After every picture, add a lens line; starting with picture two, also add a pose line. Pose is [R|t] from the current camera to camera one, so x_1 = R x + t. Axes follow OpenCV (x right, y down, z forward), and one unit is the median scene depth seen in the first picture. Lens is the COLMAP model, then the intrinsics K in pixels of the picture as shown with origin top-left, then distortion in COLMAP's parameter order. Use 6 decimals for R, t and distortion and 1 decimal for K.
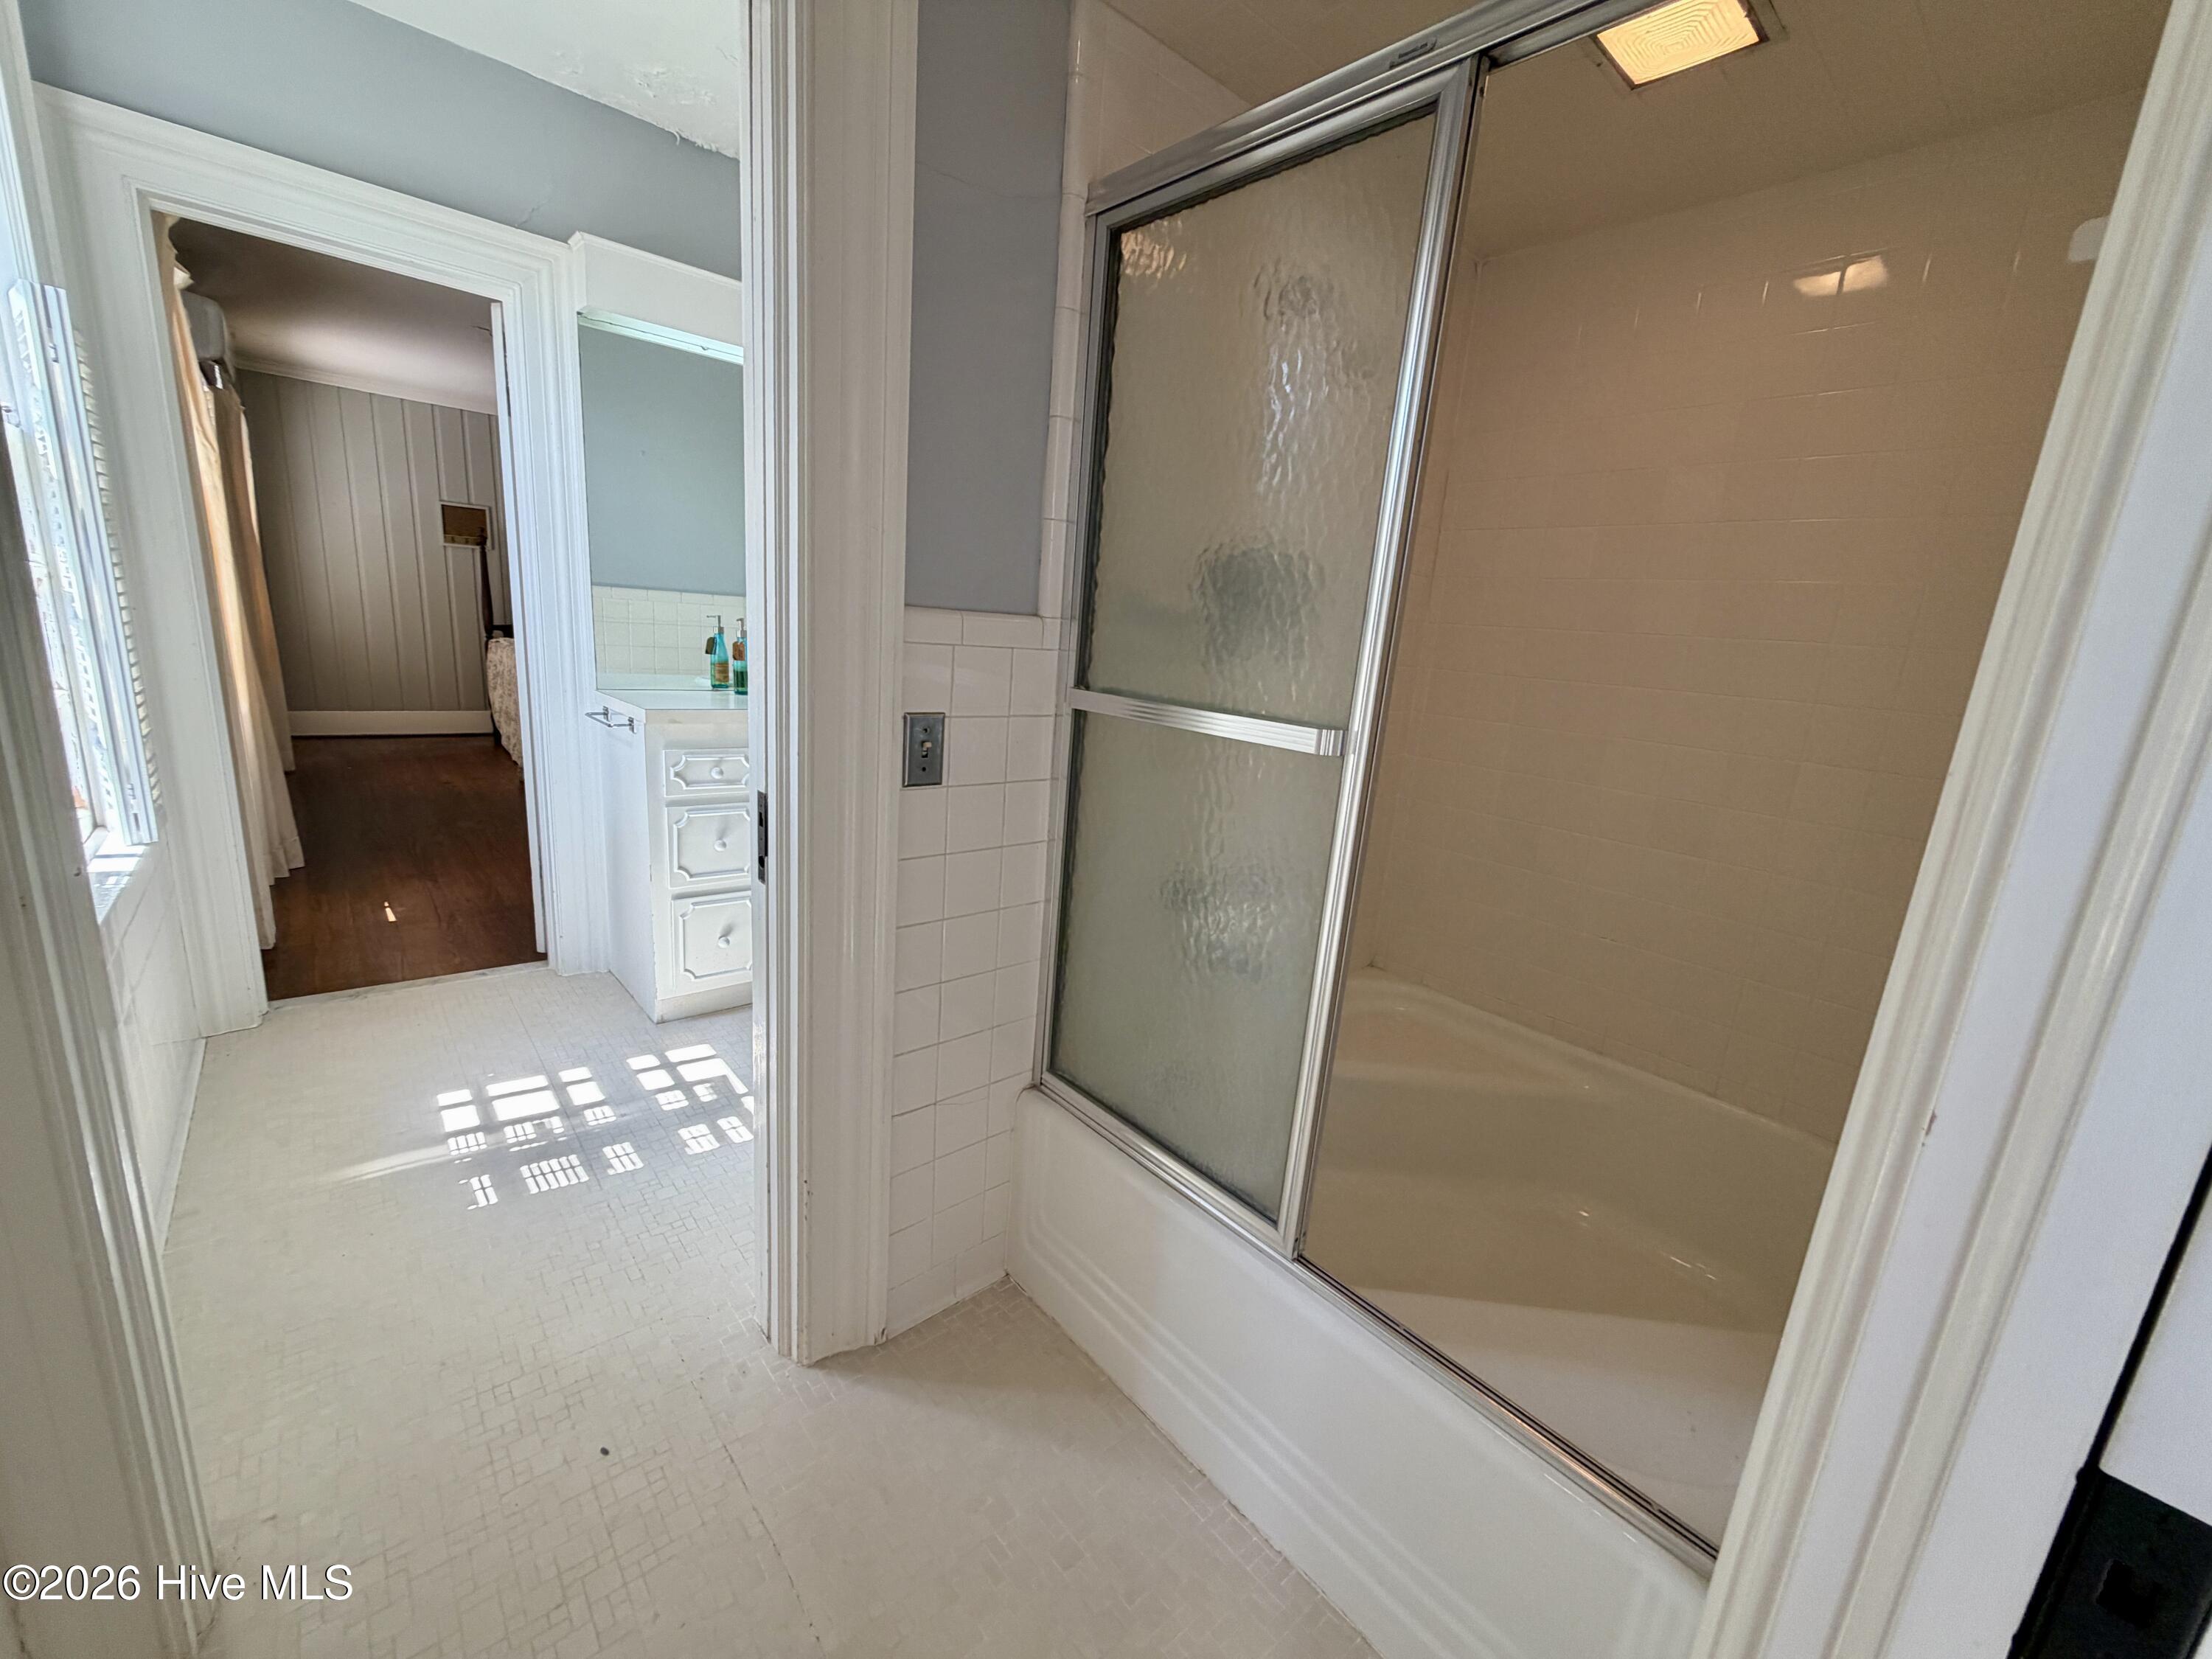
lens RADIAL K [[892.4, 0, 1101.4], [0, 892.4, 839.1], [0, 0, 1]] dist [0.000098, 0.000031]
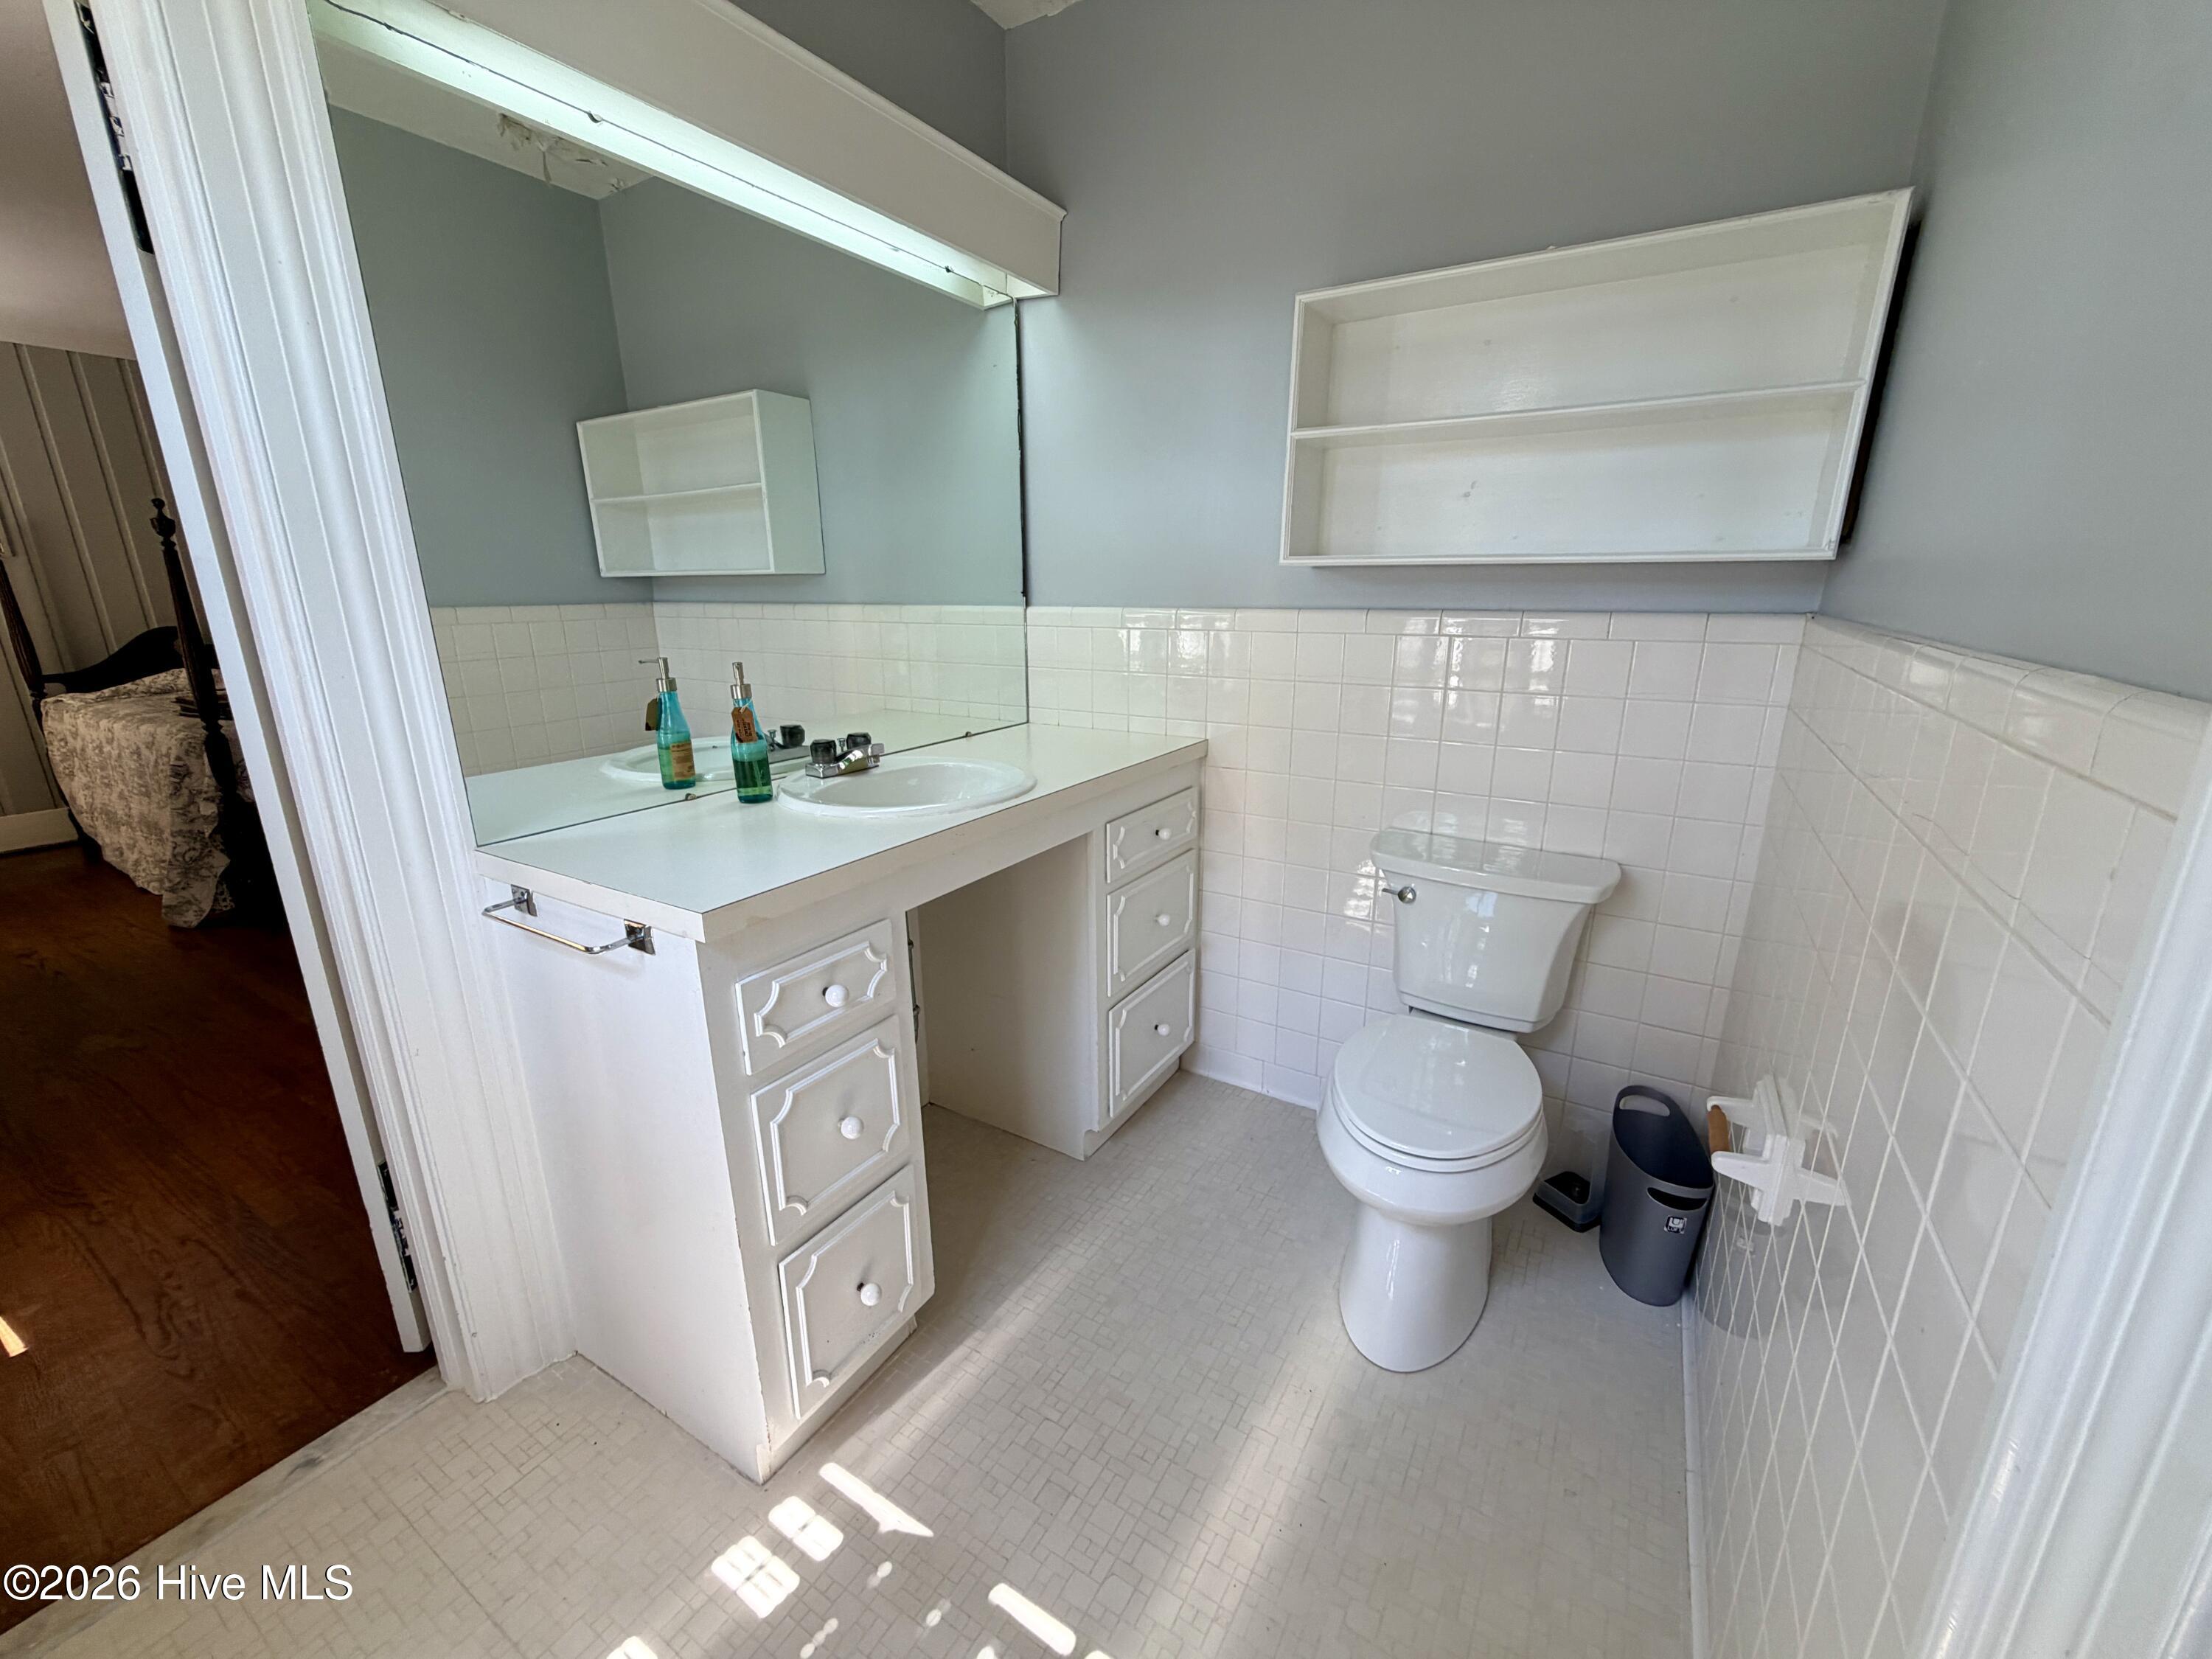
lens RADIAL K [[892.4, 0, 1107.0], [0, 892.4, 822.4], [0, 0, 1]] dist [0.000098, 0.000031]
pose [[0.949547, -0.165597, 0.266340, -0.327342], [0.152199, 0.985844, 0.070334, -0.146411], [-0.274217, -0.026249, 0.961309, 0.393958]]
